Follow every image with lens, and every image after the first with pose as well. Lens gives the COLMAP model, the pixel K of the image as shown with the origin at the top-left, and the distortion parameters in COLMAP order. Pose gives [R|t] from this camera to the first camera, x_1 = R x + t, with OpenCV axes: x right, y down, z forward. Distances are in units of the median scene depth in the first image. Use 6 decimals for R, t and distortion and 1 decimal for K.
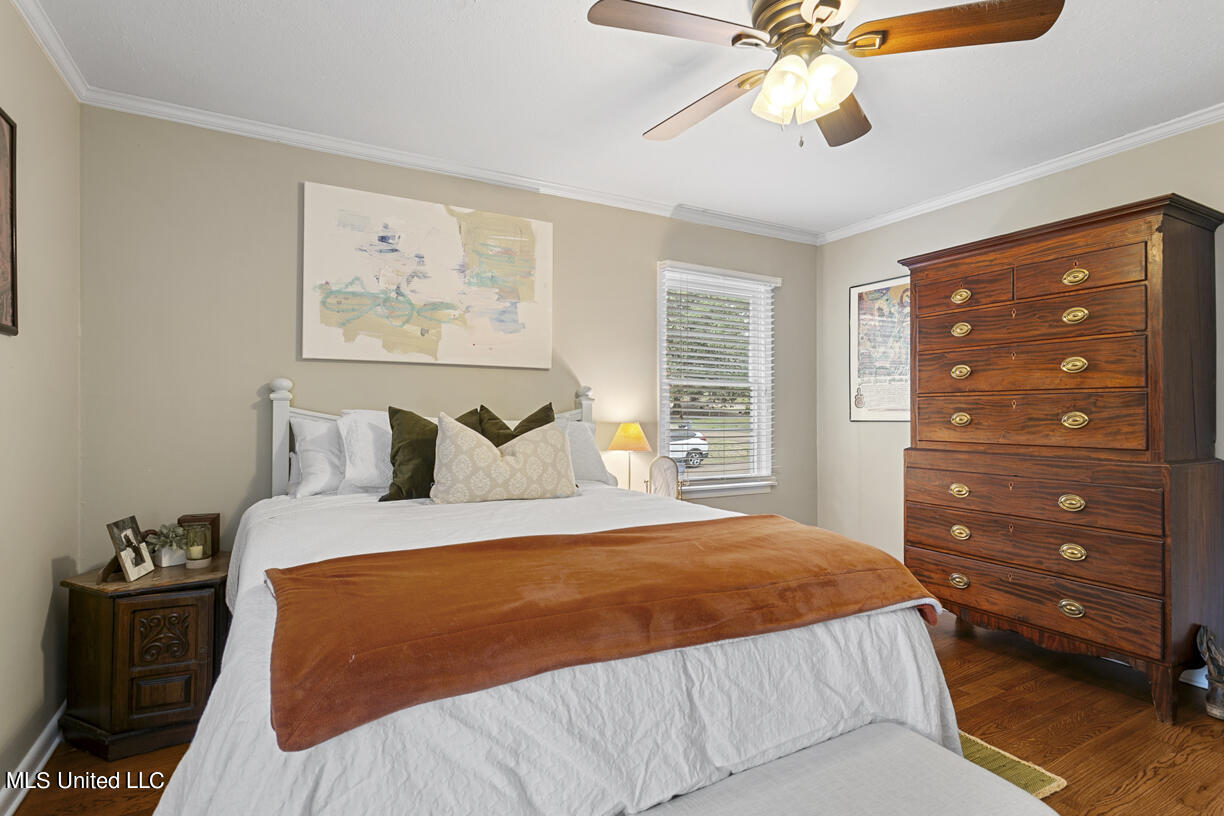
lens RADIAL K [[591.0, 0, 610.4], [0, 591.0, 404.8], [0, 0, 1]] dist [-0.005235, 0.000513]
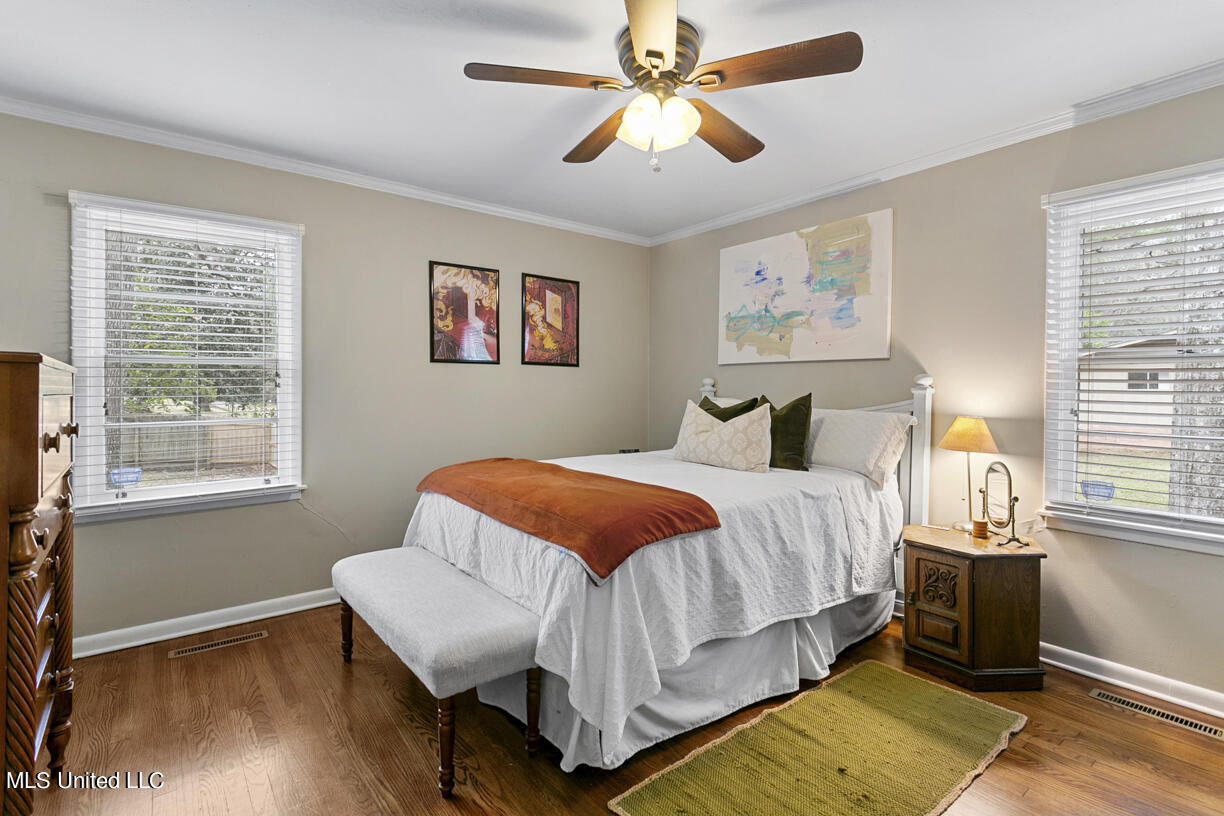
lens RADIAL K [[591.0, 0, 612.1], [0, 591.0, 400.5], [0, 0, 1]] dist [-0.005235, 0.000513]
pose [[0.150765, 0.013420, -0.988479, 0.864775], [0.000883, 0.999906, 0.013710, -0.004735], [0.988569, -0.002940, 0.150739, 0.431023]]
